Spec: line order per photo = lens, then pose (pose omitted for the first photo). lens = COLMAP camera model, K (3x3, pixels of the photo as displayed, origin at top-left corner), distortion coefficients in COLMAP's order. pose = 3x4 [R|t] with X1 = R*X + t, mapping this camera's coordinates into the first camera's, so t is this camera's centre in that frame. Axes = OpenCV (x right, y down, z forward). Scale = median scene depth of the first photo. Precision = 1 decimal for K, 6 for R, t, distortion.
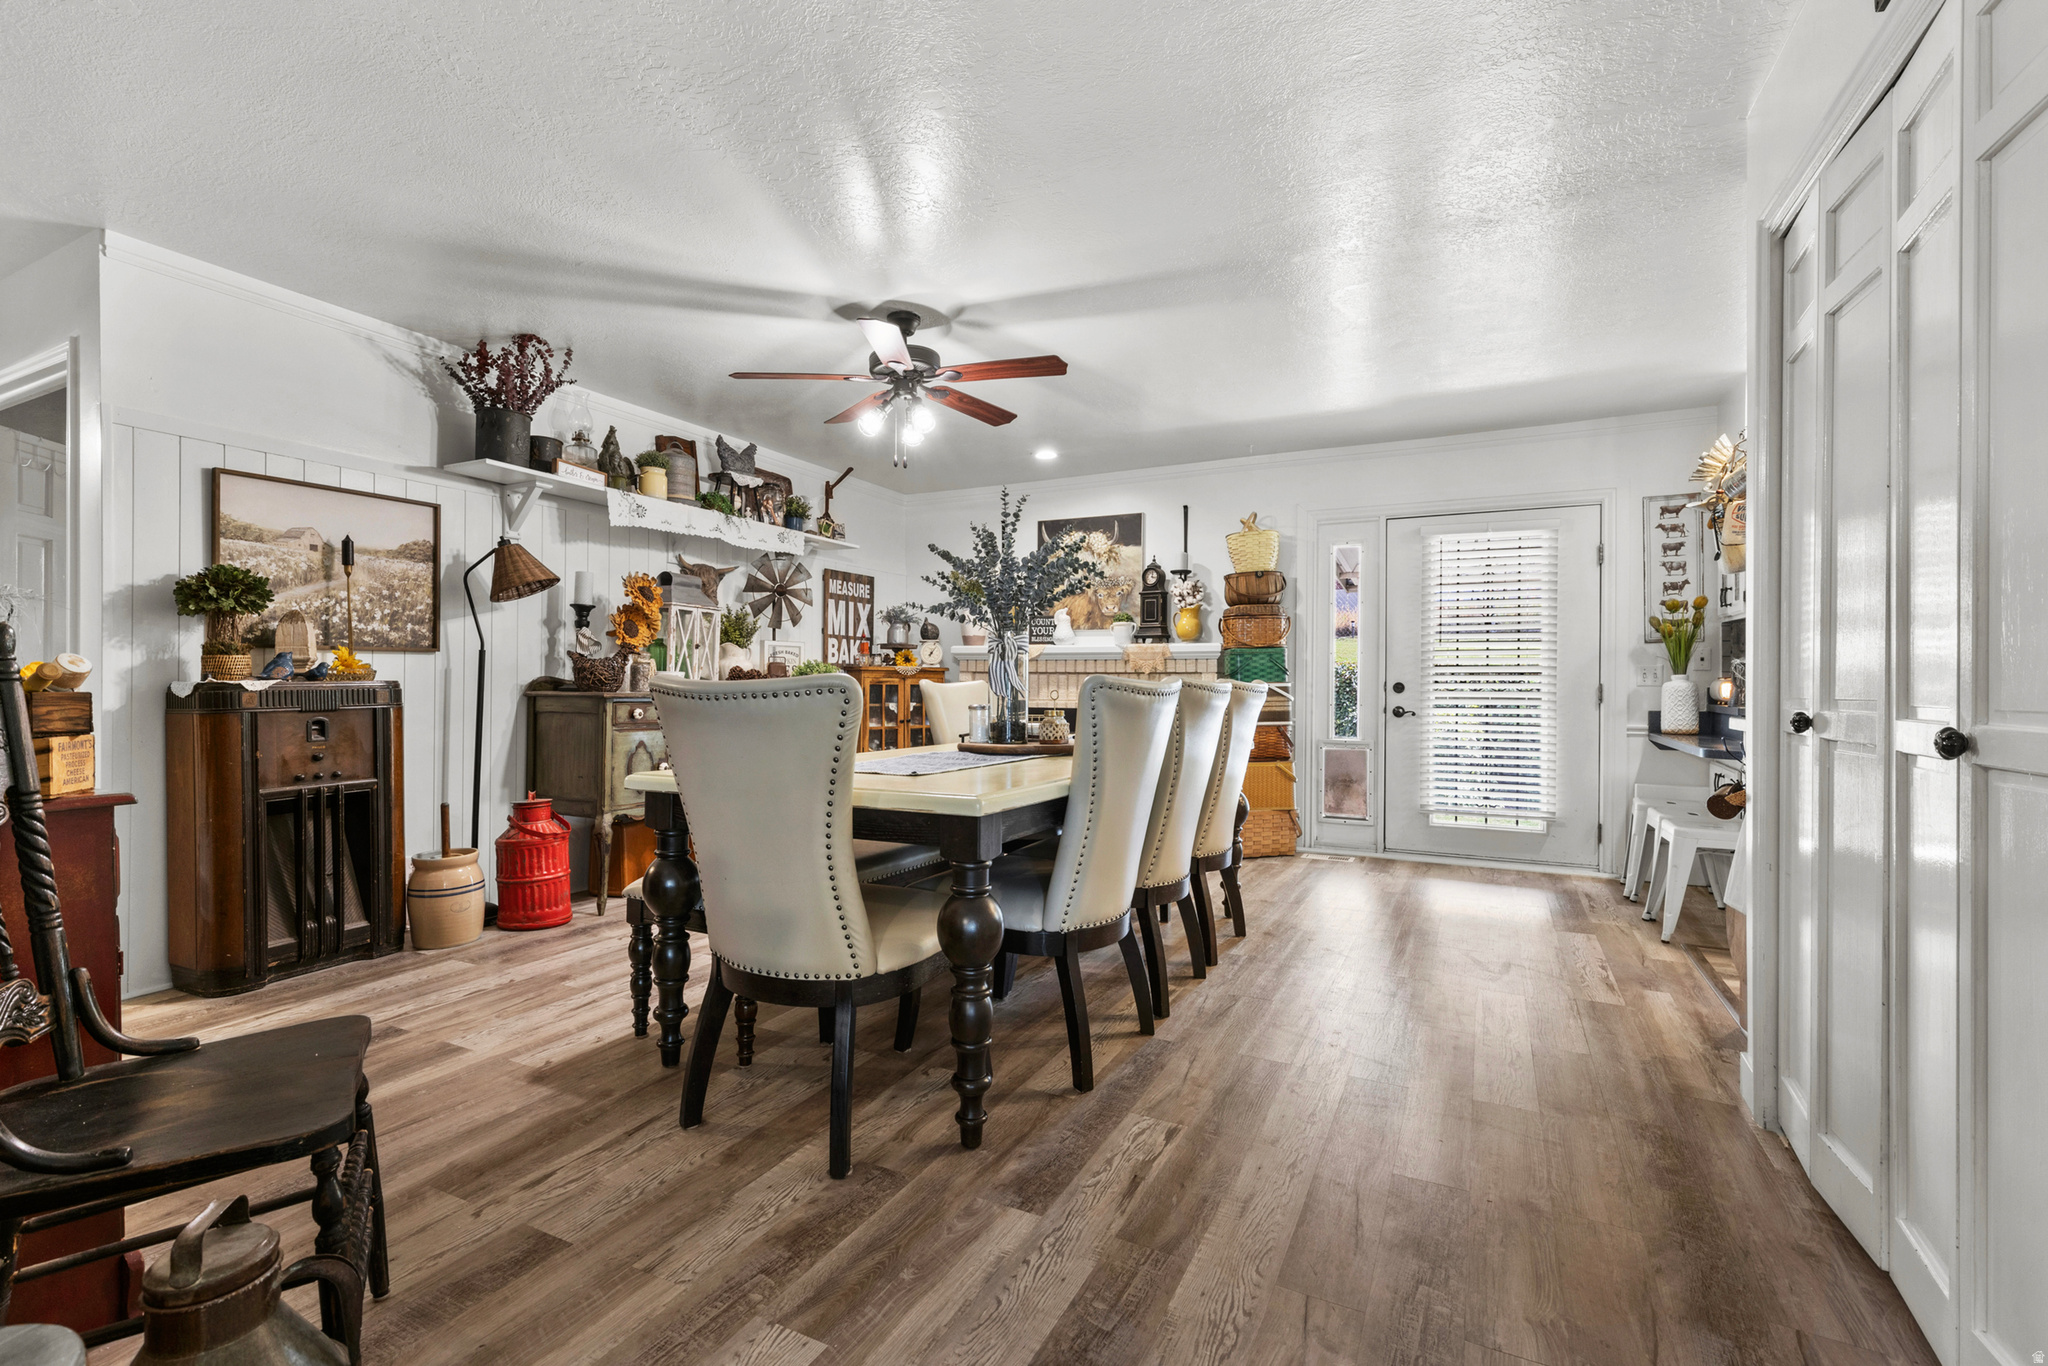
lens RADIAL K [[909.4, 0, 1021.2], [0, 909.4, 685.2], [0, 0, 1]] dist [0.005189, -0.000126]
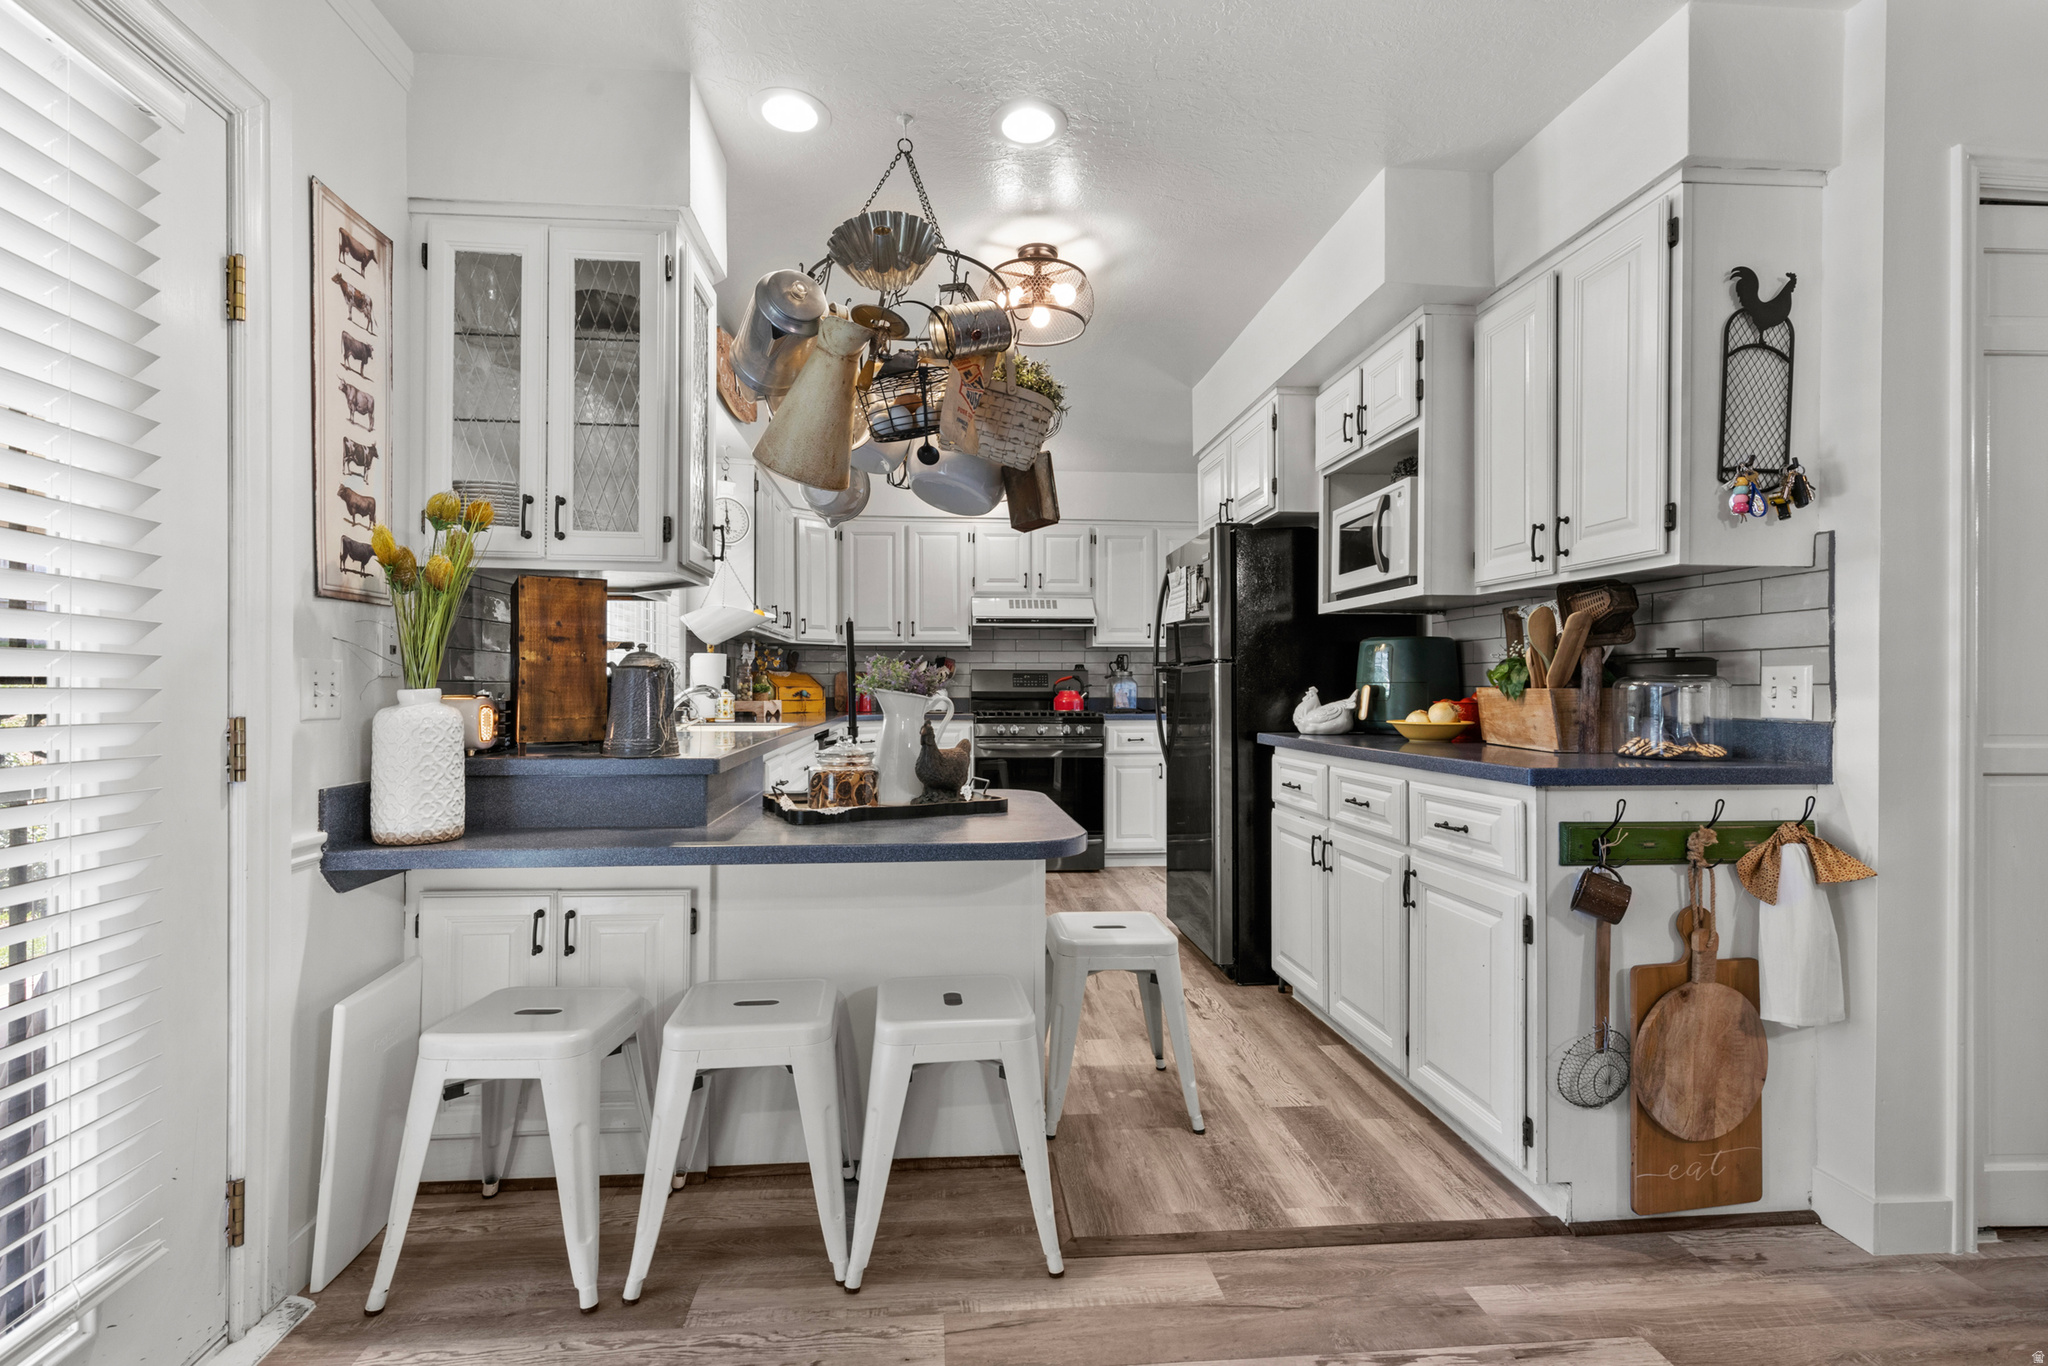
lens RADIAL K [[909.4, 0, 1009.2], [0, 909.4, 685.5], [0, 0, 1]] dist [0.005189, -0.000126]
pose [[-0.525213, -0.000751, 0.850971, 0.250803], [-0.000720, 1.000000, 0.000438, -0.012615], [-0.850971, -0.000383, -0.525213, 0.970090]]
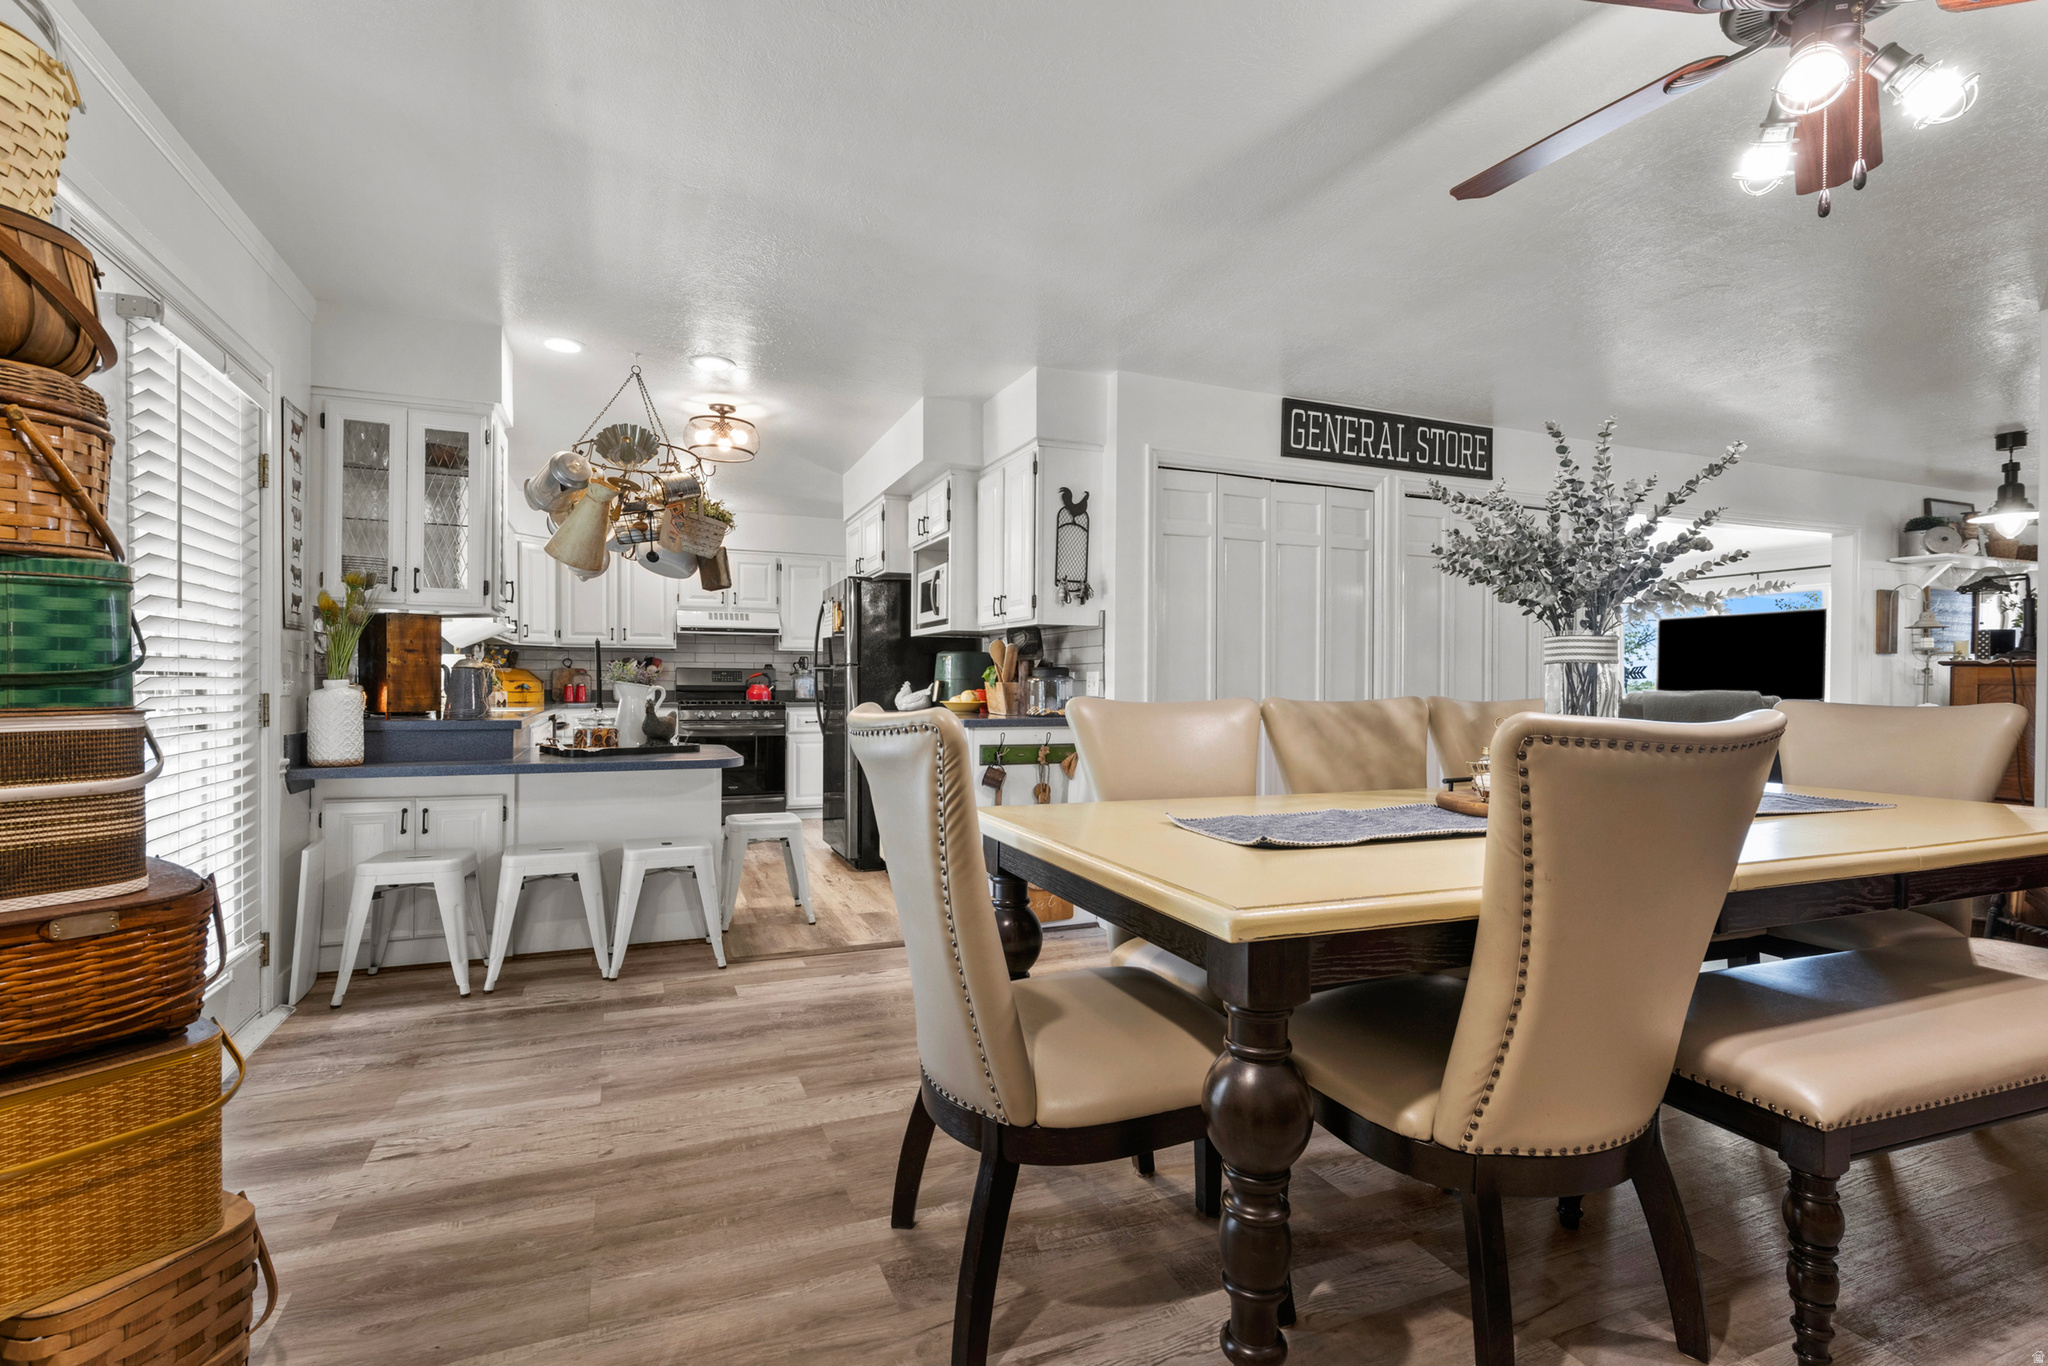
lens RADIAL K [[943.2, 0, 1078.6], [0, 943.2, 687.8], [0, 0, 1]] dist [0.003059, -0.000298]
pose [[-0.793009, -0.006052, 0.609179, -0.152555], [-0.003836, 0.999980, 0.004940, -0.010320], [-0.609197, 0.001581, -0.793017, 1.198725]]
